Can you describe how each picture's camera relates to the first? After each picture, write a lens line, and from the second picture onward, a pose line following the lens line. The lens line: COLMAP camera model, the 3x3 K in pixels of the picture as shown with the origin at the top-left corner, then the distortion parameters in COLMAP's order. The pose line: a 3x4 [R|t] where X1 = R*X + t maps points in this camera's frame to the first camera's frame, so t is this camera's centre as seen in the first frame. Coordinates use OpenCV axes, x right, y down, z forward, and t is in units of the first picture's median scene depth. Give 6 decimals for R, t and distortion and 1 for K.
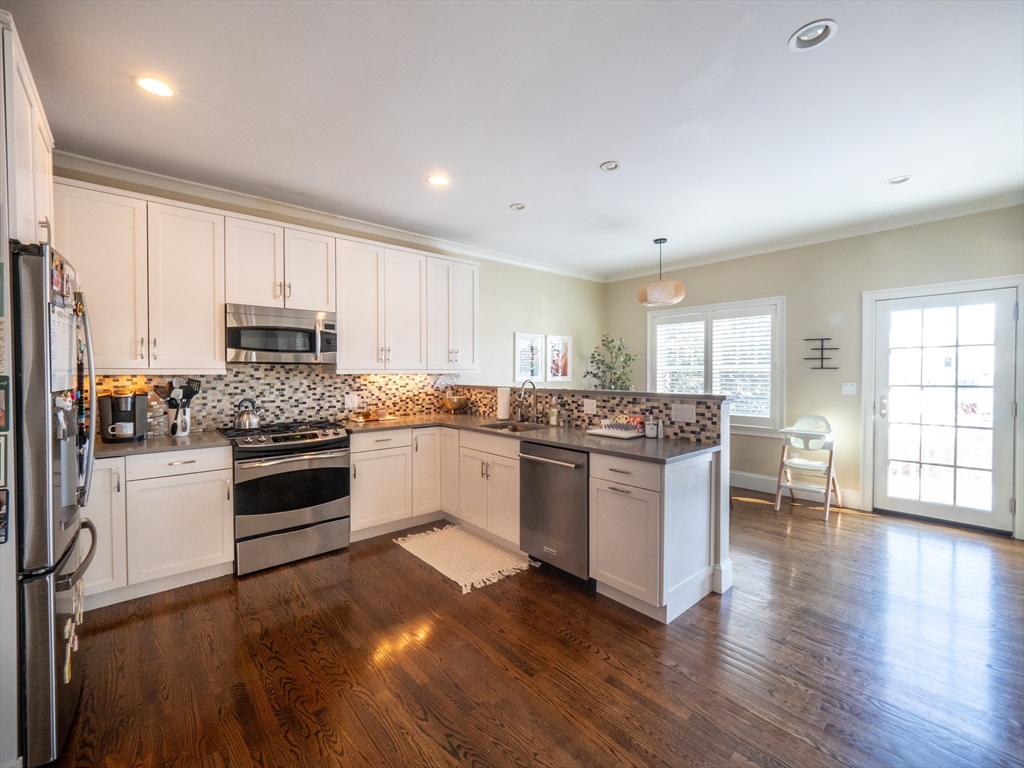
lens RADIAL K [[437.5, 0, 511.9], [0, 437.5, 380.1], [0, 0, 1]] dist [-0.007095, 0.000224]
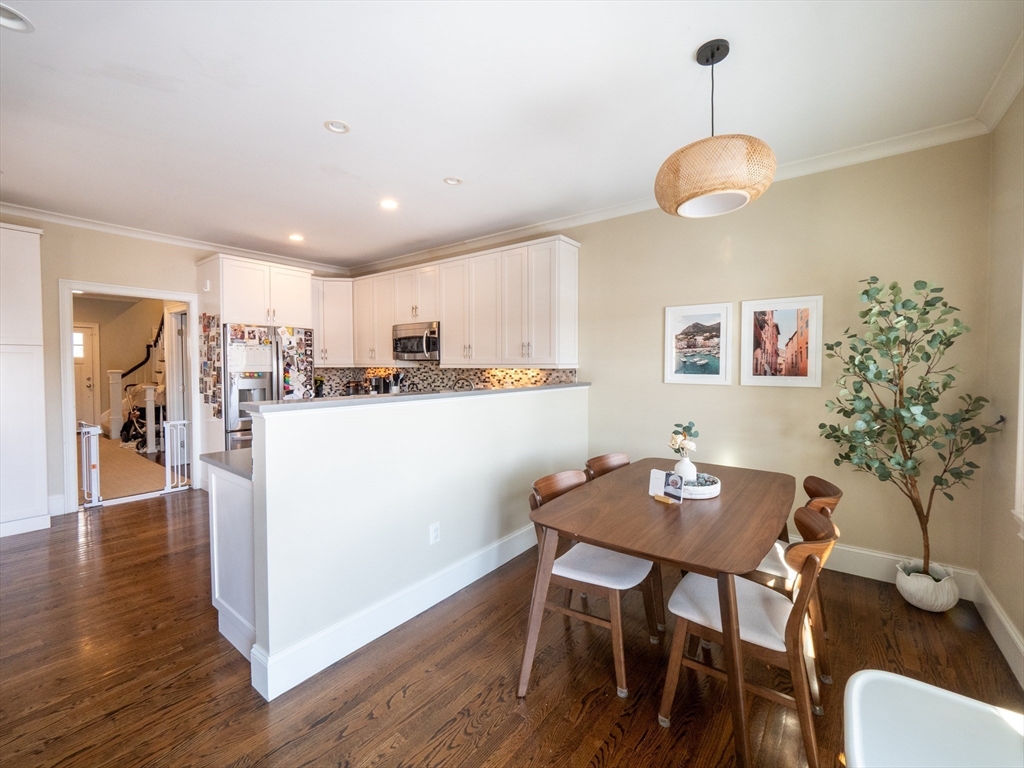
lens RADIAL K [[437.5, 0, 513.0], [0, 437.5, 380.3], [0, 0, 1]] dist [-0.007095, 0.000224]
pose [[0.185464, 0.036139, -0.981986, 0.814022], [-0.020736, 0.999245, 0.032858, -0.021297], [0.982432, 0.014269, 0.186073, 0.849390]]
